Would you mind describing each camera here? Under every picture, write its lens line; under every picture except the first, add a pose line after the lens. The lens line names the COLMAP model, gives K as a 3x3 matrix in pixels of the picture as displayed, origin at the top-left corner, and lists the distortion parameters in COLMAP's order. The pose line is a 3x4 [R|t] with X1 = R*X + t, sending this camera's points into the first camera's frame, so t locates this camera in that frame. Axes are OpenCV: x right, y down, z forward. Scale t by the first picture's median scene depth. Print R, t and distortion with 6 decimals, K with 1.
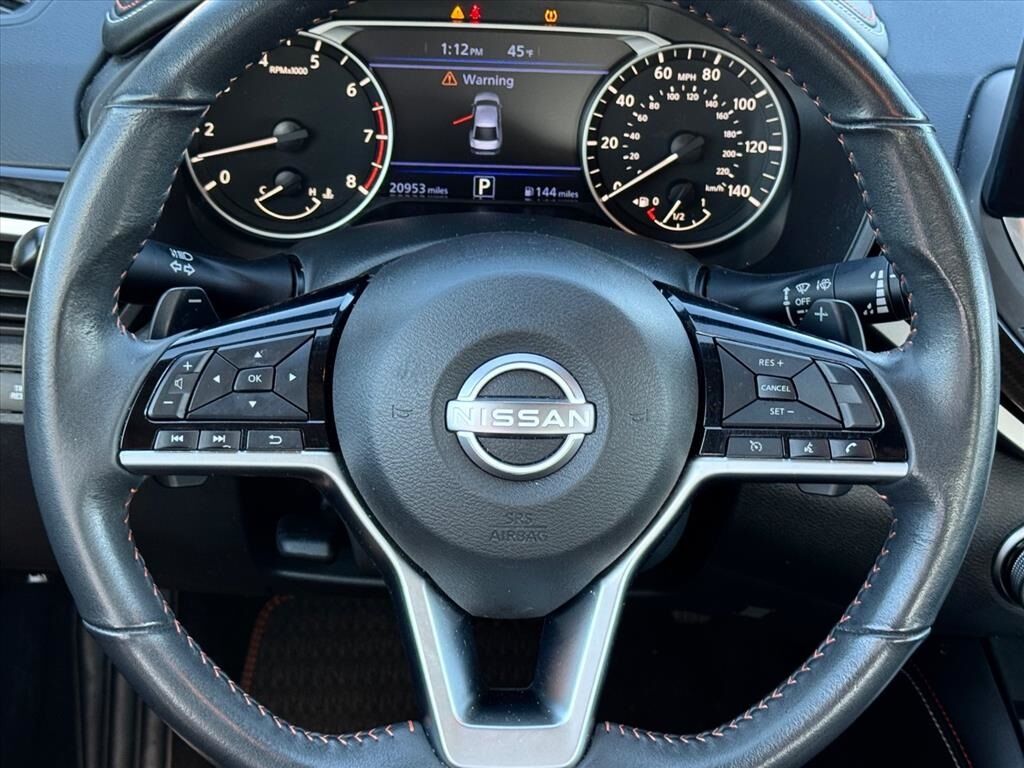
lens RADIAL K [[1790.3, 0, 512.0], [0, 1790.3, 384.0], [0, 0, 1]] dist [0.037245, -0.073908]
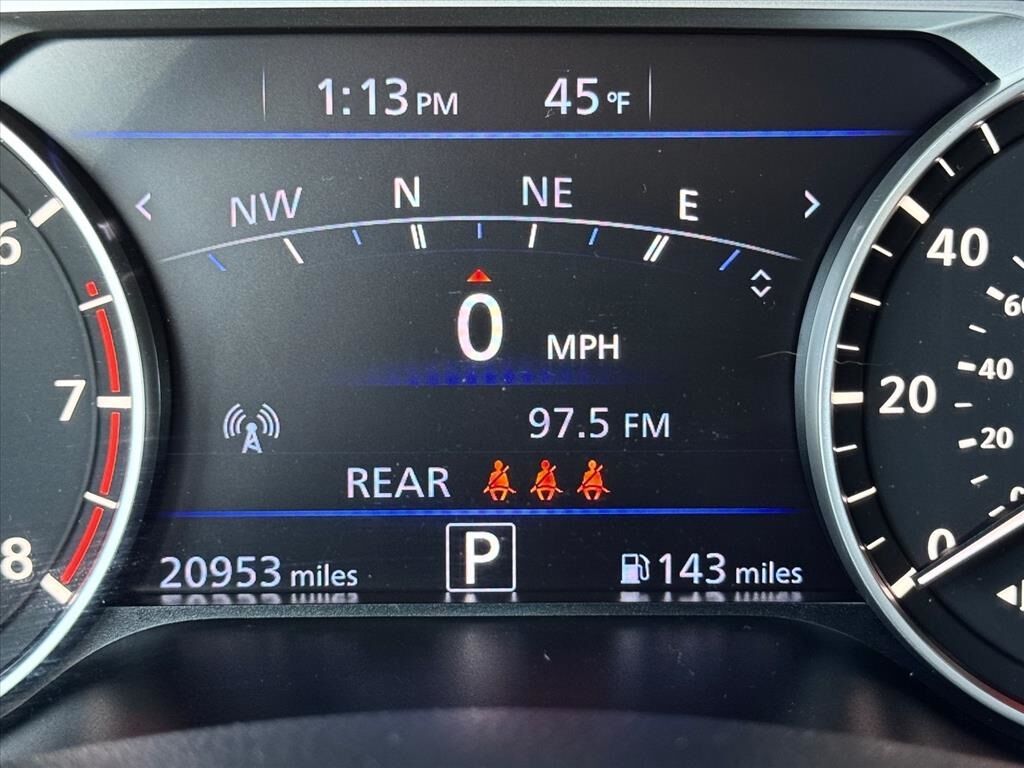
lens RADIAL K [[1883.4, 0, 512.0], [0, 1883.4, 384.0], [0, 0, 1]] dist [0.169982, -0.068889]
pose [[0.998051, -0.036274, -0.050778, 0.006413], [0.027199, 0.985207, -0.169193, -0.086755], [0.056164, 0.167483, 0.984274, 0.698468]]
